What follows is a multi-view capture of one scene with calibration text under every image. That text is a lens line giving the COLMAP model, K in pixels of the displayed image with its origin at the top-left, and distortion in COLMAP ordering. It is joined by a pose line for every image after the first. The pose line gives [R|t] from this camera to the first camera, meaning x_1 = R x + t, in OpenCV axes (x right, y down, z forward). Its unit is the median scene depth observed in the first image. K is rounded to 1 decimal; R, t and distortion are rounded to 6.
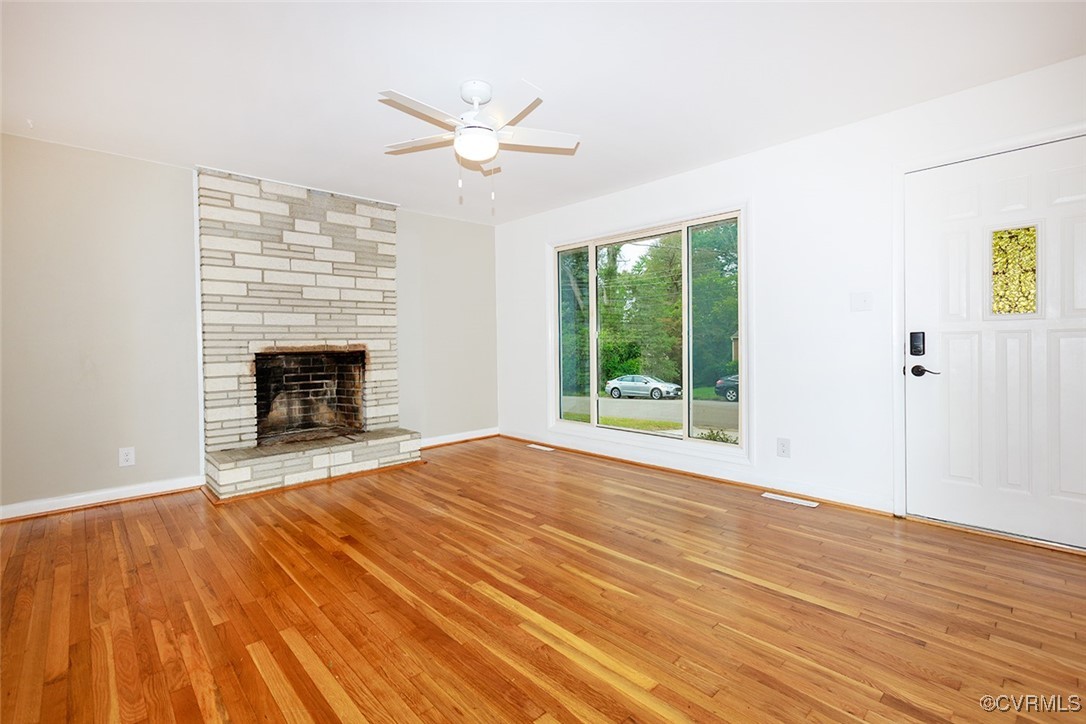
lens RADIAL K [[494.4, 0, 543.9], [0, 494.4, 341.9], [0, 0, 1]] dist [-0.003237, 0.000756]
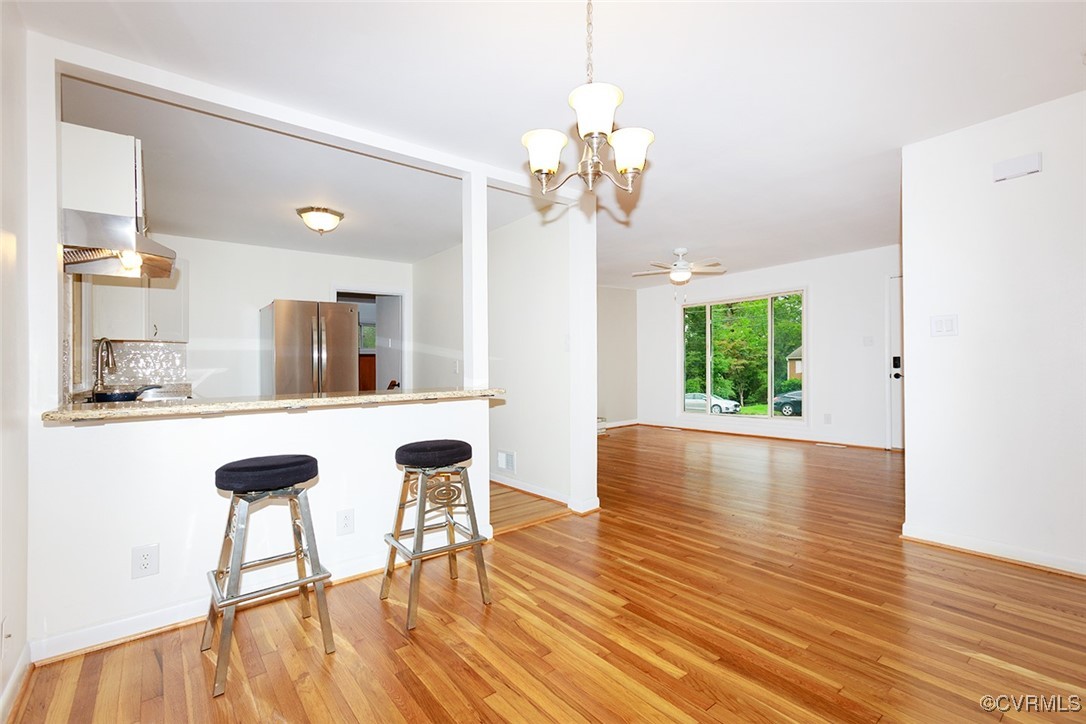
lens RADIAL K [[472.1, 0, 555.3], [0, 472.1, 364.0], [0, 0, 1]] dist [0.000742, 0.000130]
pose [[0.996021, -0.006867, -0.088850, -0.322072], [0.006911, 0.999976, 0.000195, 0.000370], [0.088846, -0.000808, 0.996045, -0.736465]]
